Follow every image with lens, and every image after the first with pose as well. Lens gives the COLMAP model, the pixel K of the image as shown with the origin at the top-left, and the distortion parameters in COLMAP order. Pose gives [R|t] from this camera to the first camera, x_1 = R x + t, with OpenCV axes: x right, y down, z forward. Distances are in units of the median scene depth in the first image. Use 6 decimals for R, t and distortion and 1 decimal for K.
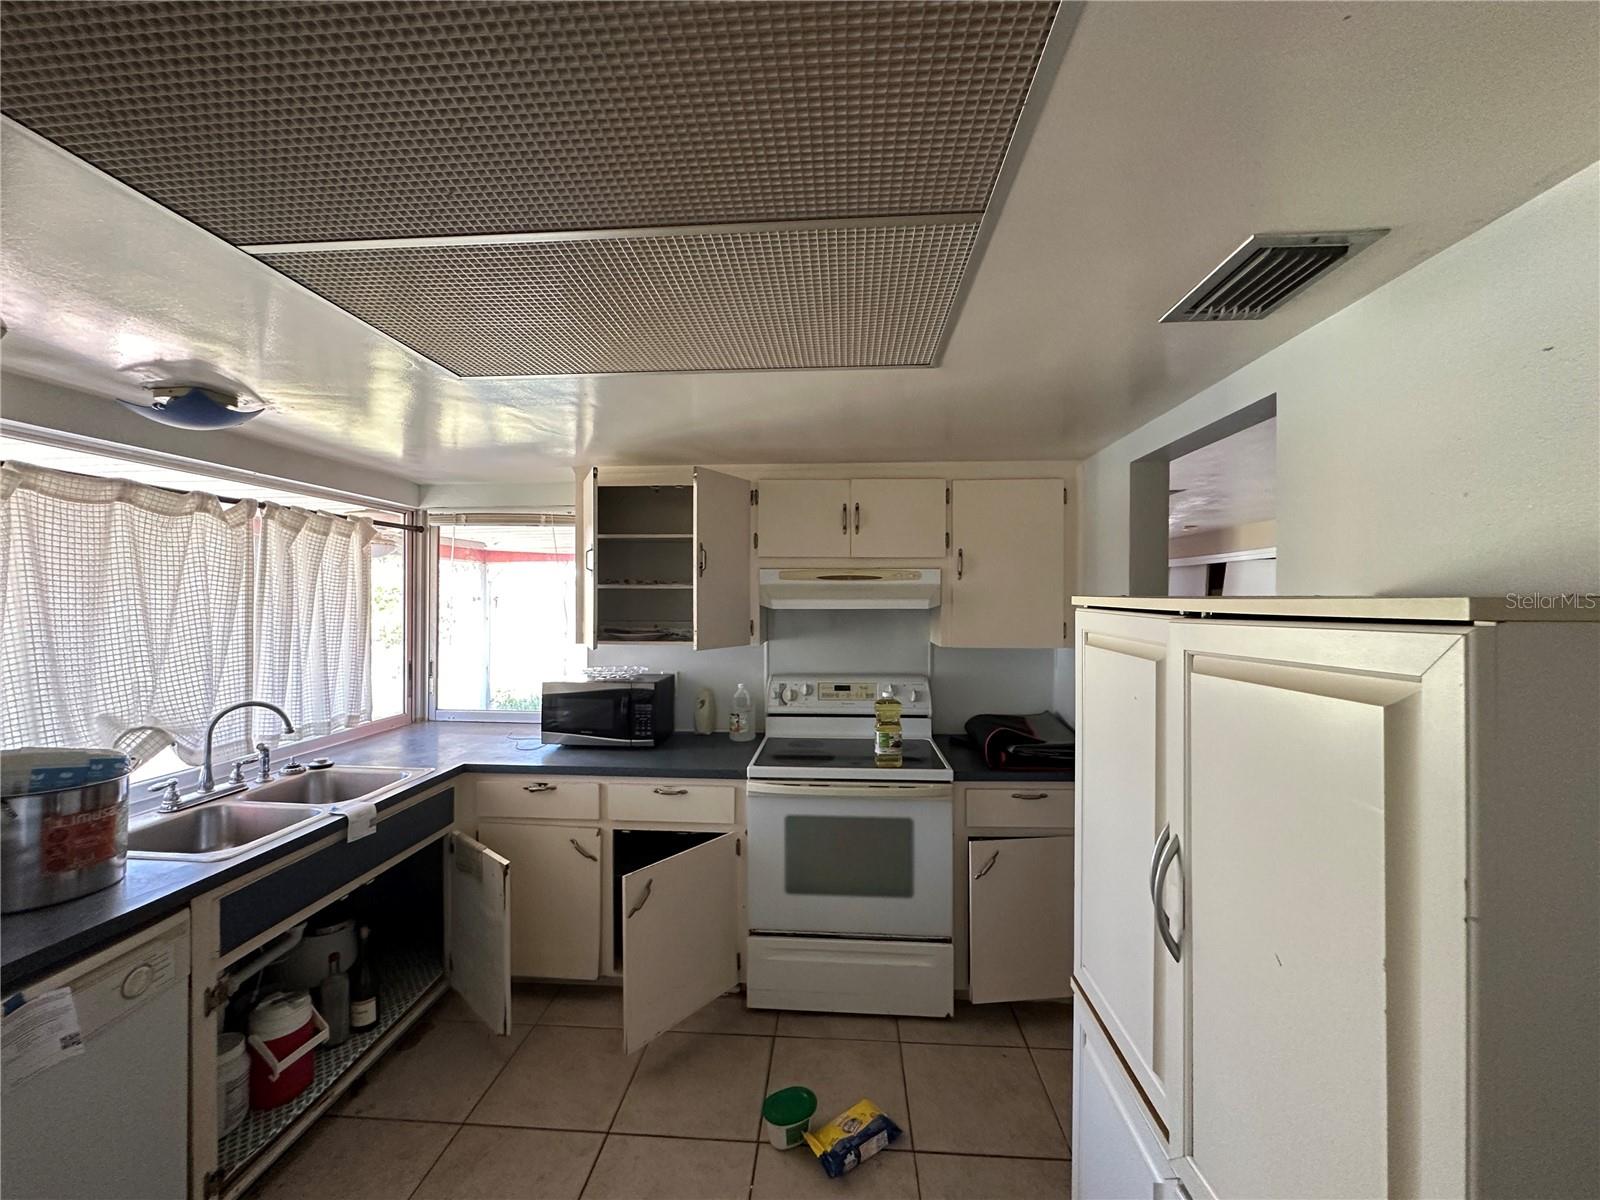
lens RADIAL K [[637.7, 0, 798.7], [0, 637.7, 599.1], [0, 0, 1]] dist [-0.004497, 0.001786]
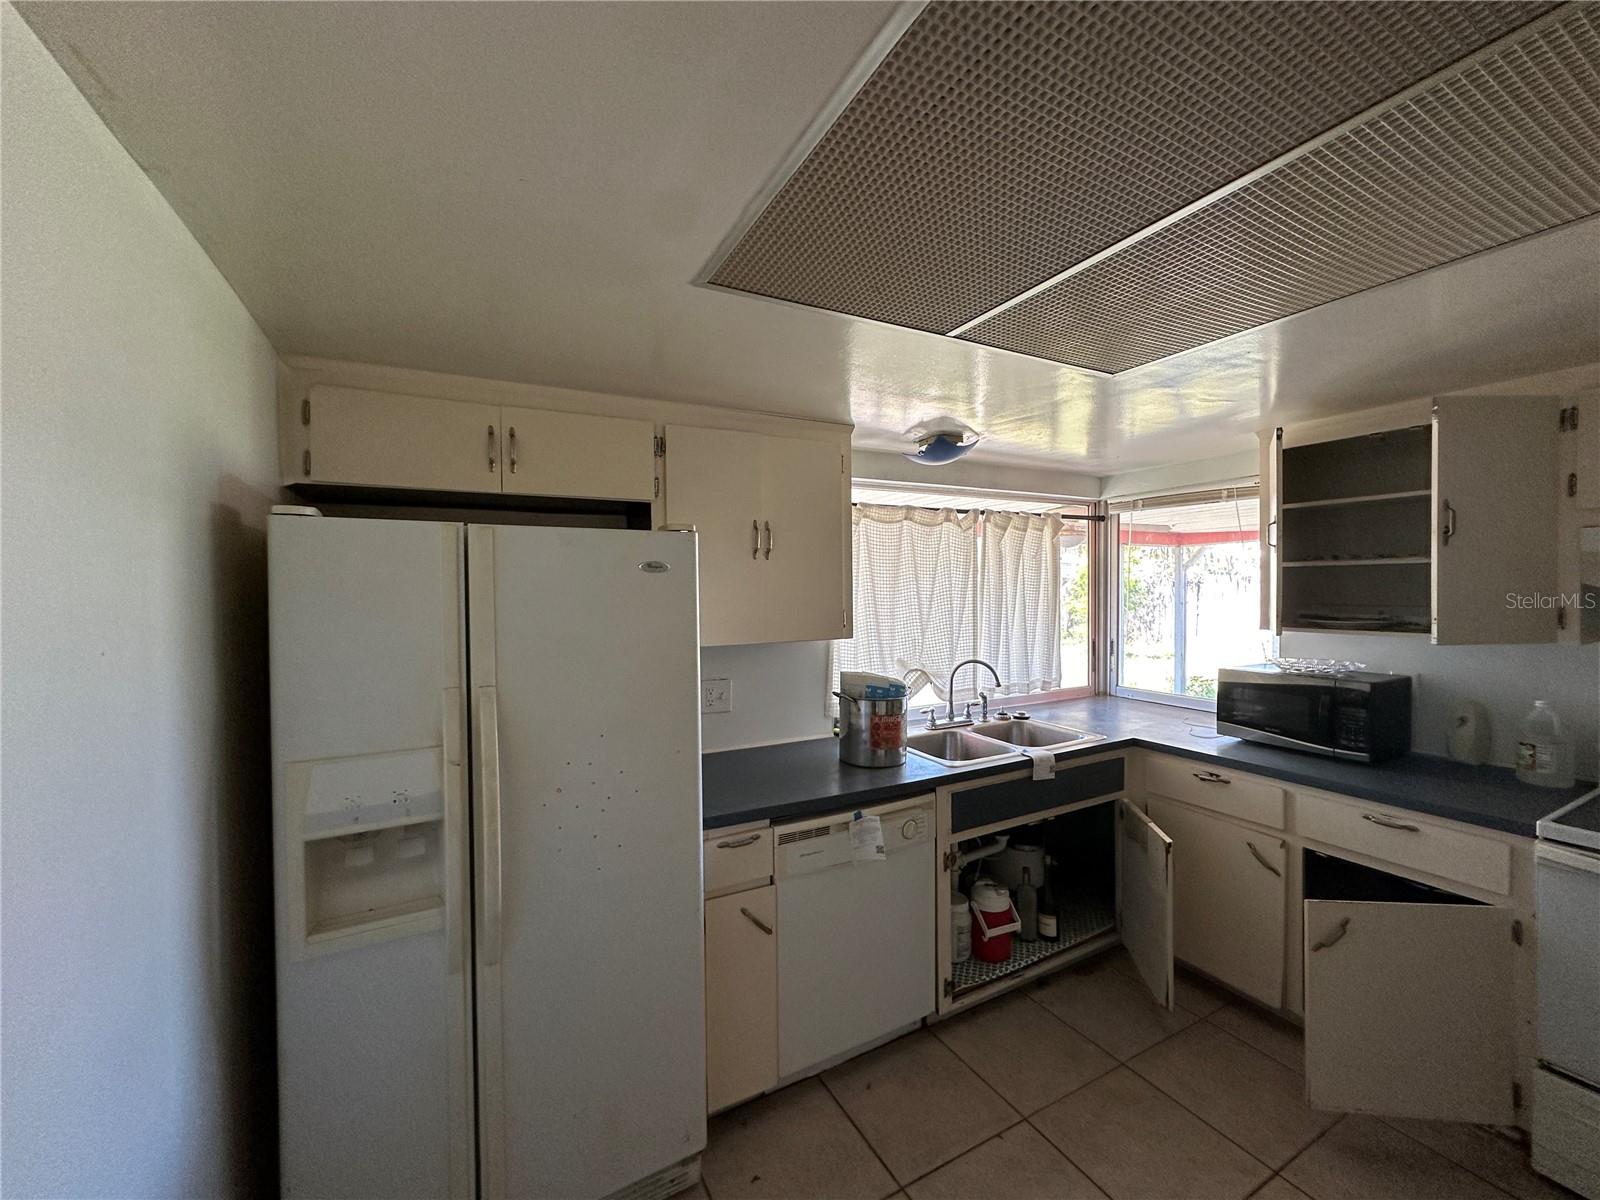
lens RADIAL K [[637.7, 0, 799.0], [0, 637.7, 599.3], [0, 0, 1]] dist [-0.004497, 0.001786]
pose [[0.530000, 0.007963, -0.847960, 0.078728], [0.011133, 0.999804, 0.016347, 0.007141], [0.847924, -0.018105, 0.529808, -0.025335]]
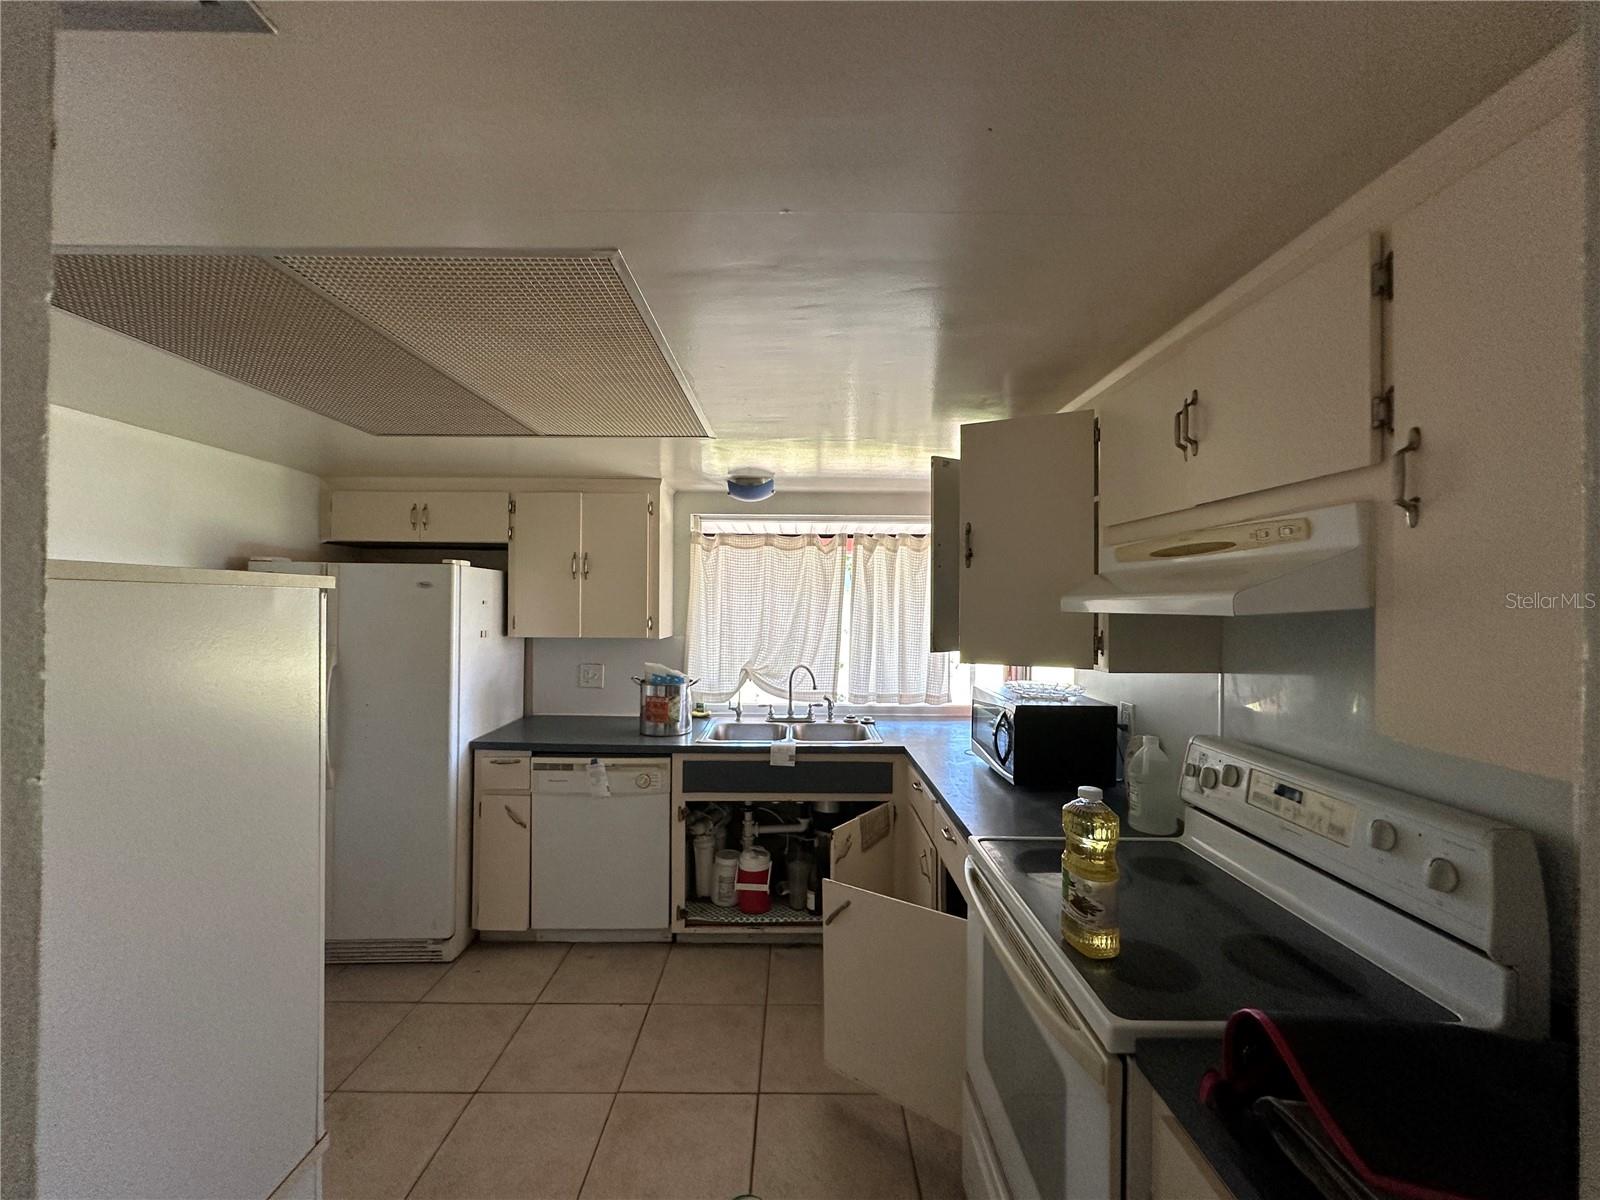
lens RADIAL K [[637.7, 0, 792.6], [0, 637.7, 597.9], [0, 0, 1]] dist [-0.004497, 0.001786]
pose [[0.069982, -0.009041, -0.997507, 0.646057], [-0.008996, 0.999913, -0.009693, 0.011600], [0.997508, 0.009652, 0.069894, 0.802696]]
